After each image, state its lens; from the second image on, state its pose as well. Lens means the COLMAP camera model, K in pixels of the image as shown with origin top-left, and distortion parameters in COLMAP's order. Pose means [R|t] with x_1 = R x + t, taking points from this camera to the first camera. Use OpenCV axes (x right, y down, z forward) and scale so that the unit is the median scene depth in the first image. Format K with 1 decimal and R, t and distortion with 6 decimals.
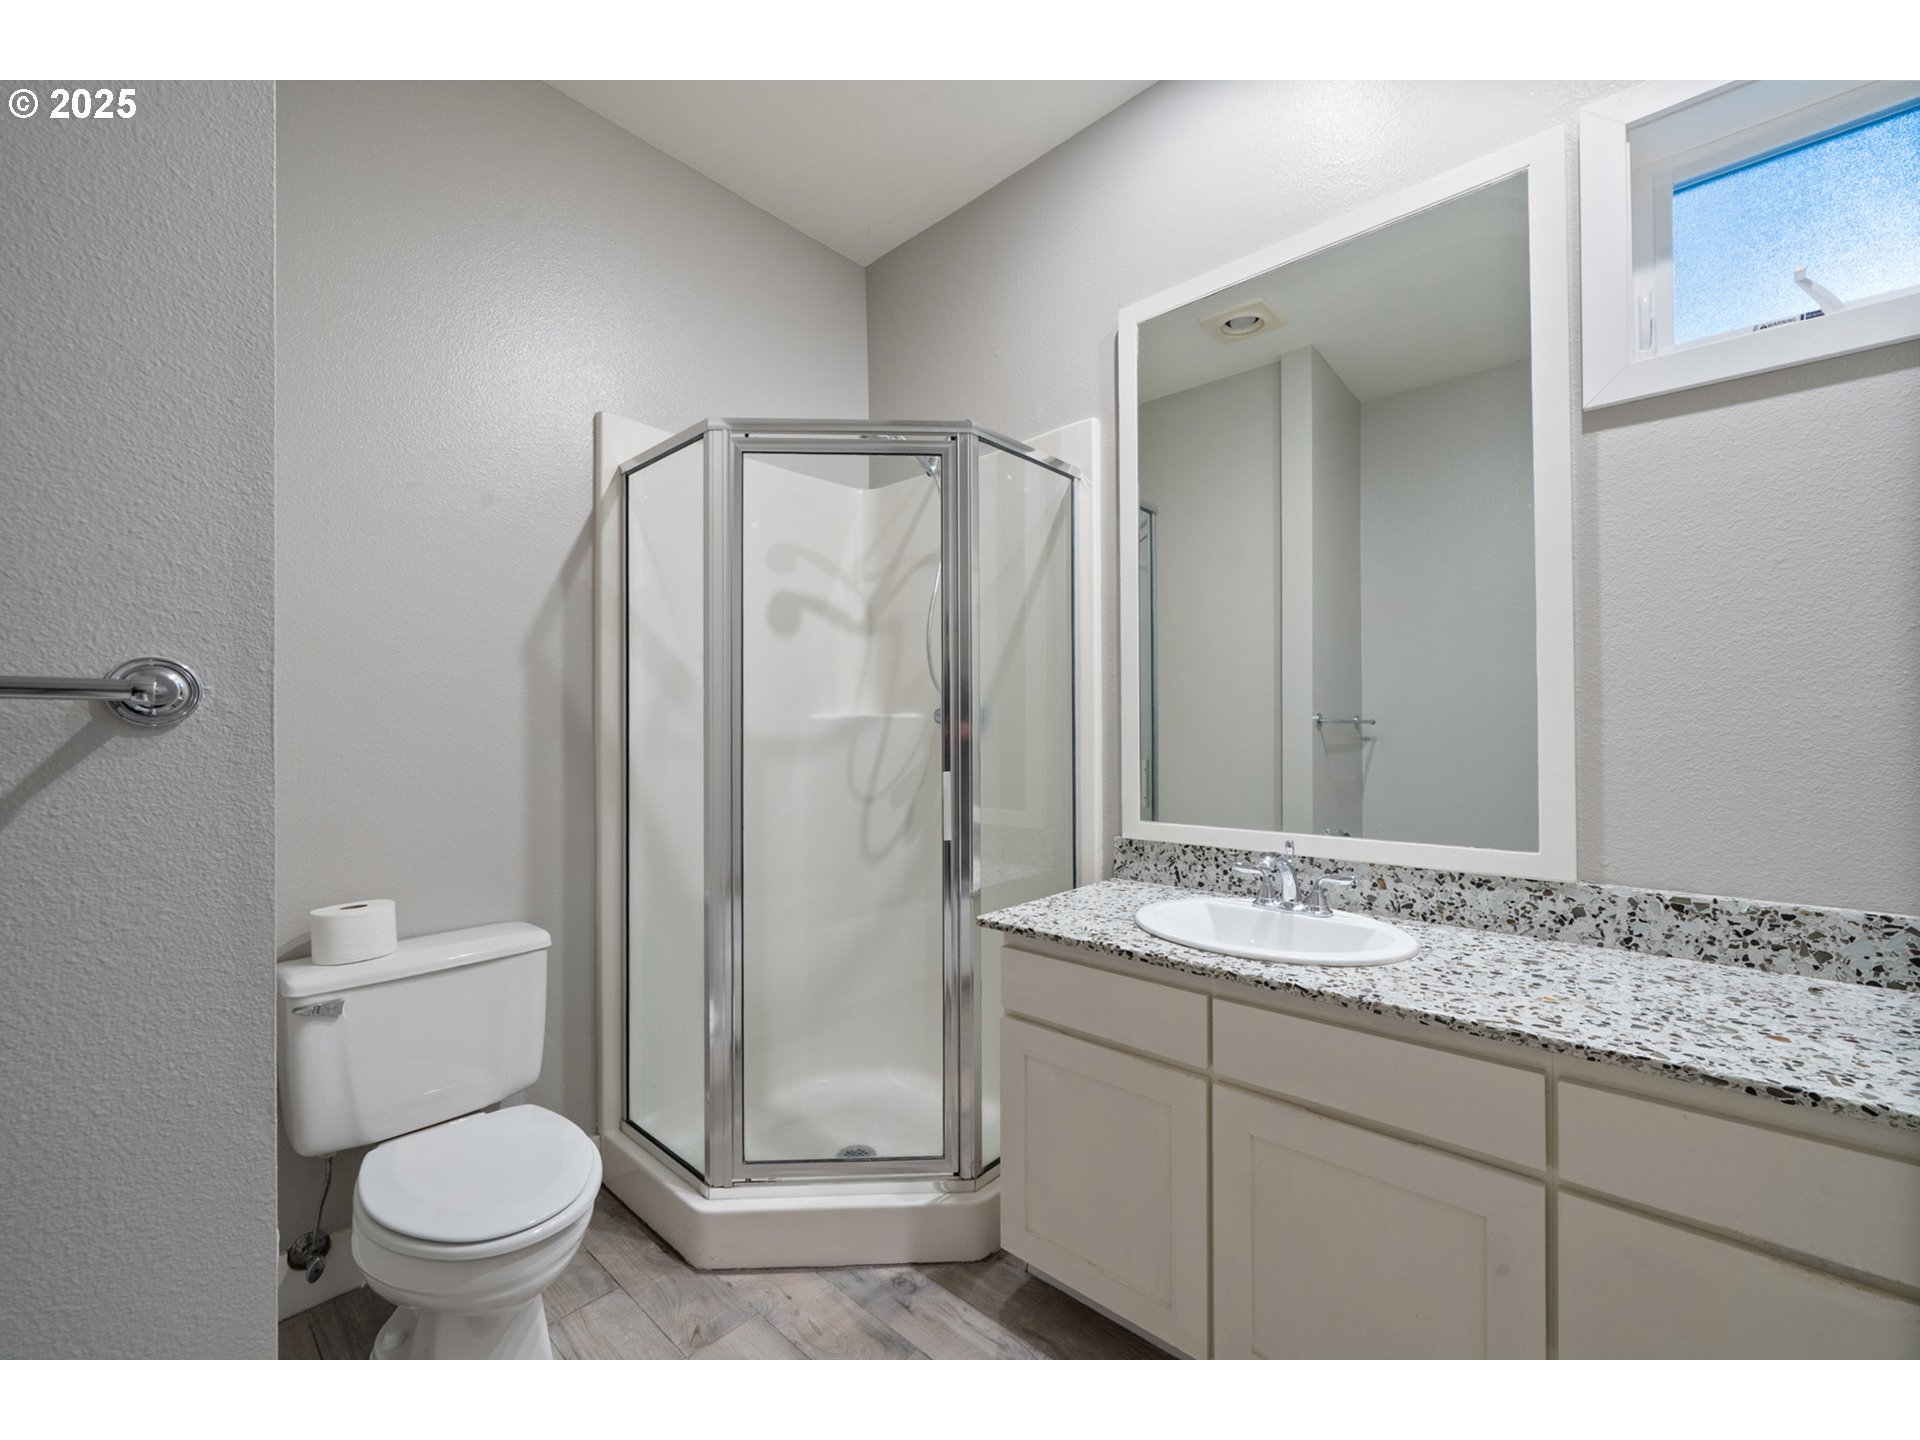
lens RADIAL K [[826.9, 0, 964.4], [0, 826.9, 726.5], [0, 0, 1]] dist [-0.002068, -0.000258]
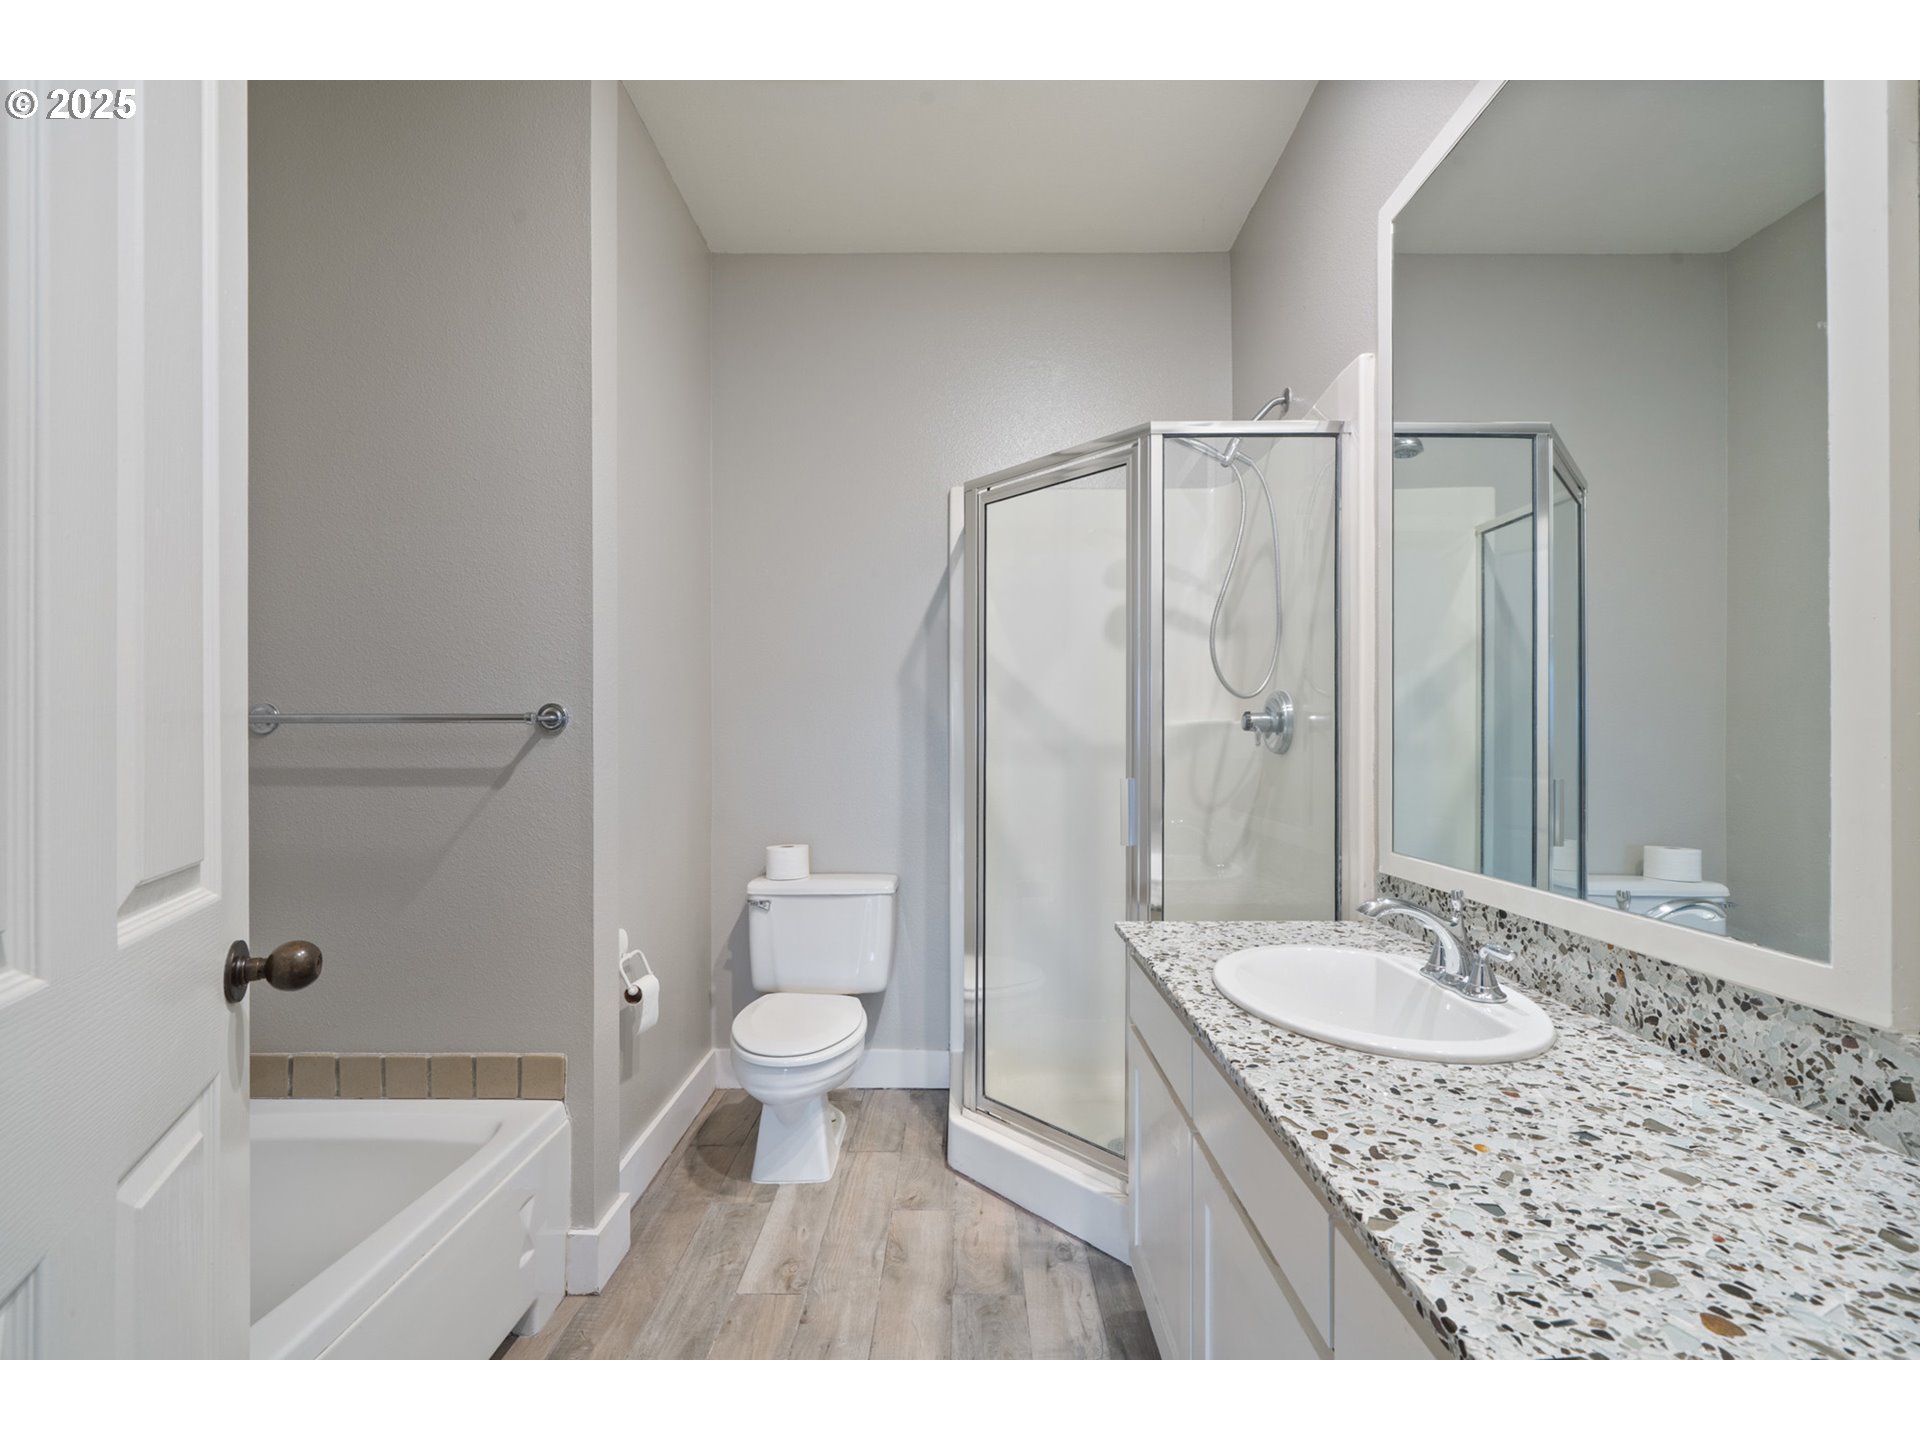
lens RADIAL K [[899.6, 0, 965.0], [0, 899.6, 742.1], [0, 0, 1]] dist [-0.001454, -0.000192]
pose [[0.614108, 0.005729, -0.789201, 0.782720], [0.002357, 0.999956, 0.009093, 0.000933], [0.789219, -0.007444, 0.614067, 0.187362]]
